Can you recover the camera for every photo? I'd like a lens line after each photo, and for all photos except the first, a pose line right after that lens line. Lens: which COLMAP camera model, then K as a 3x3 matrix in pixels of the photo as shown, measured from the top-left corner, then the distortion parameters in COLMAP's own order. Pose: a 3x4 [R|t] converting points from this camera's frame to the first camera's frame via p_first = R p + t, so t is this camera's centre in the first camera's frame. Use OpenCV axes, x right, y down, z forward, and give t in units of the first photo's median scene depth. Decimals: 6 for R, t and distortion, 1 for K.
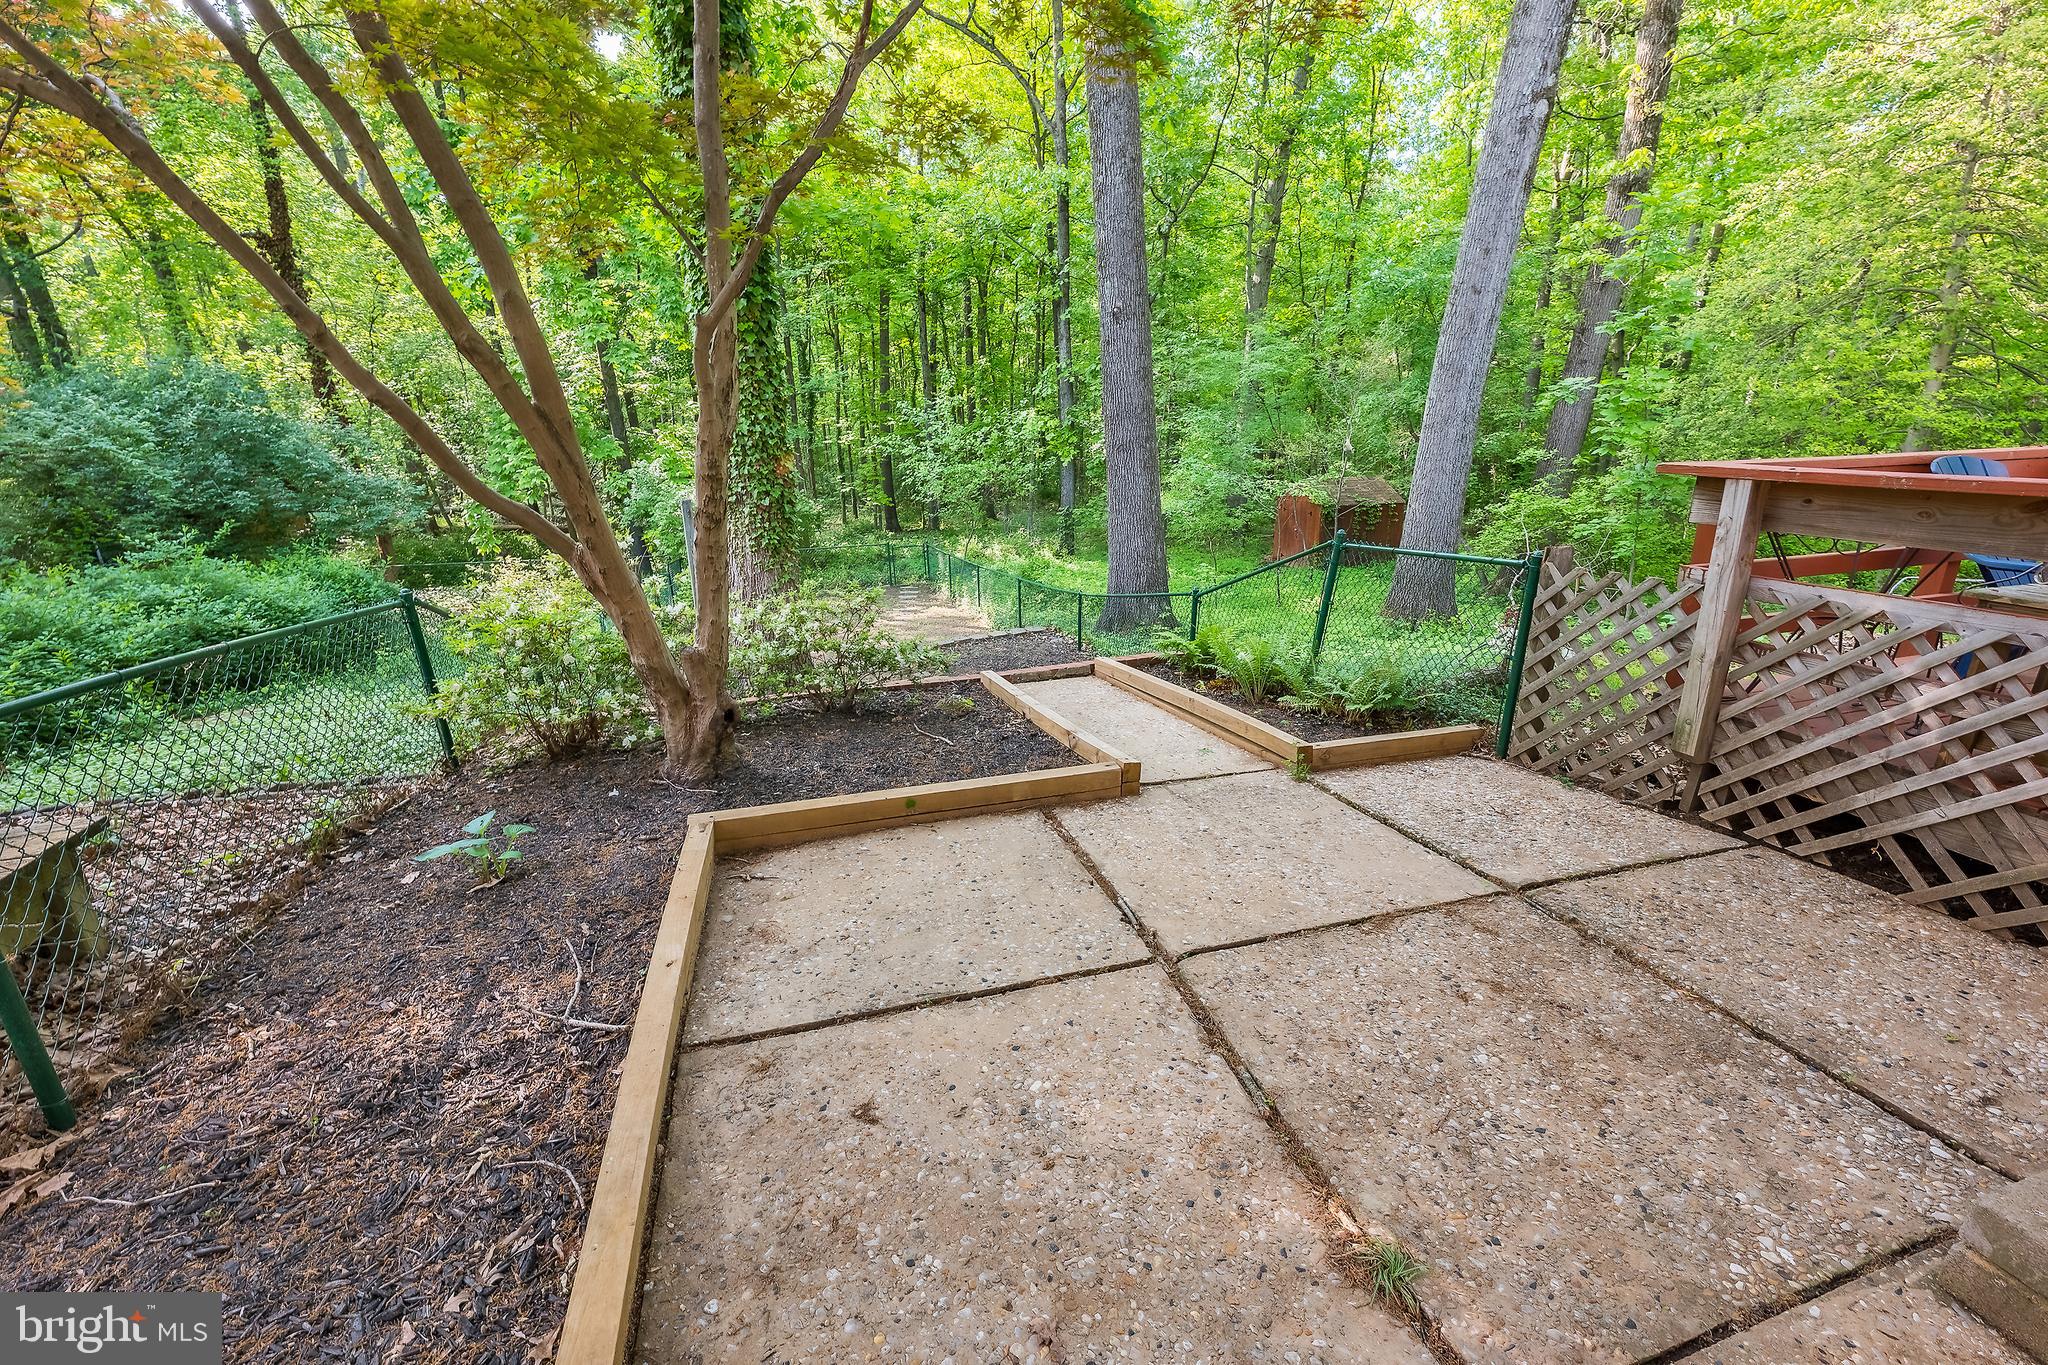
lens RADIAL K [[836.0, 0, 1027.2], [0, 836.0, 674.1], [0, 0, 1]] dist [0.000959, -0.000039]
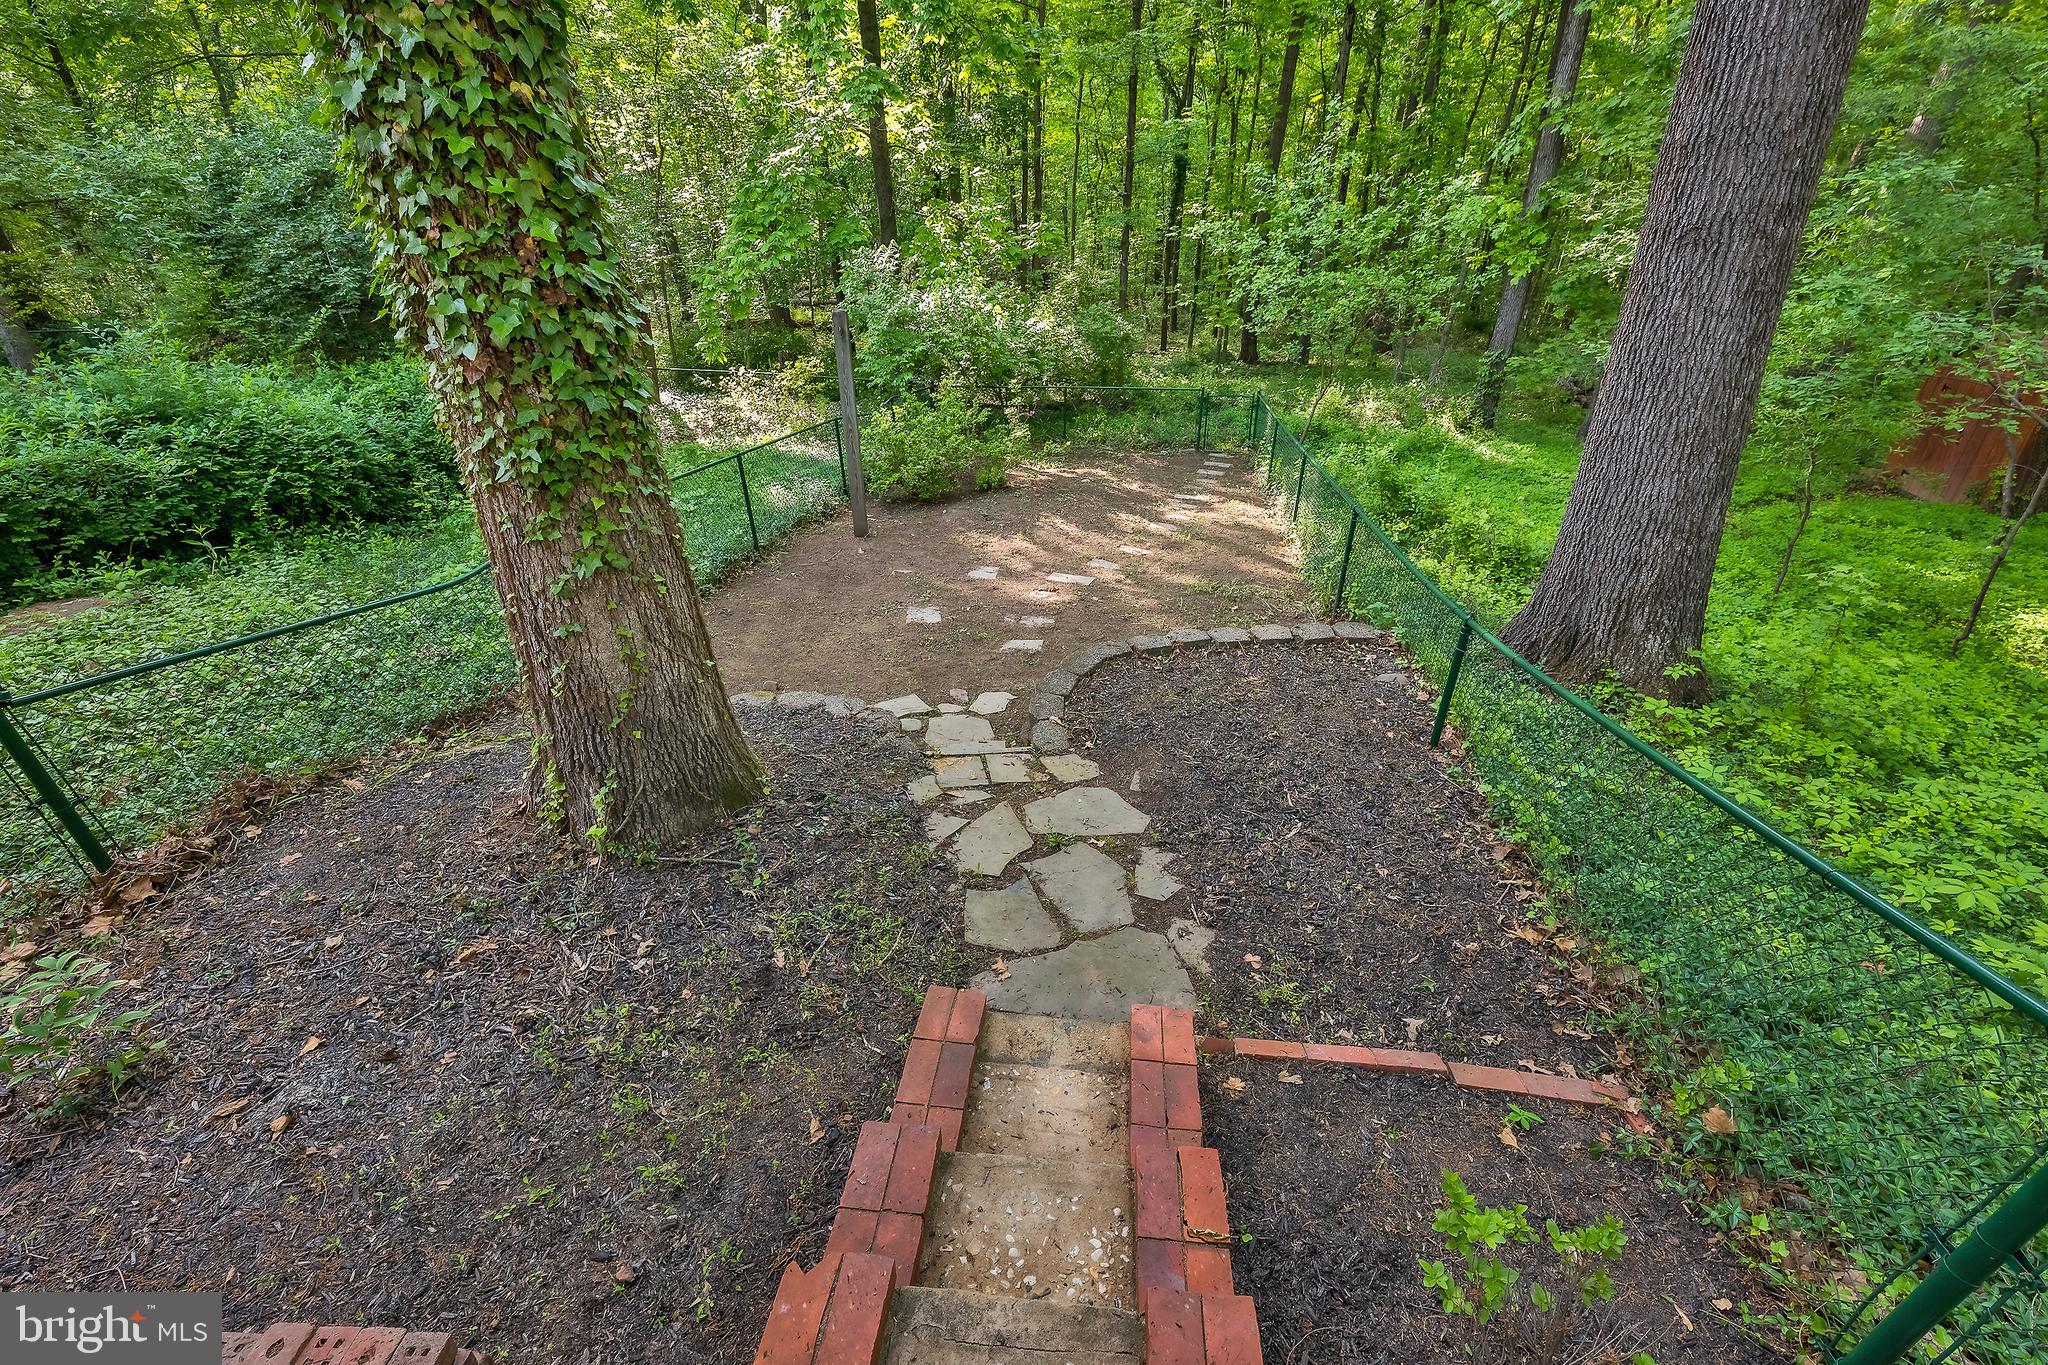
lens RADIAL K [[836.0, 0, 1027.2], [0, 836.0, 674.1], [0, 0, 1]] dist [0.000959, -0.000039]
pose [[0.903742, 0.217668, -0.368608, 0.011145], [-0.138603, 0.963479, 0.229124, -0.060184], [0.405019, -0.155979, 0.900905, 0.244702]]
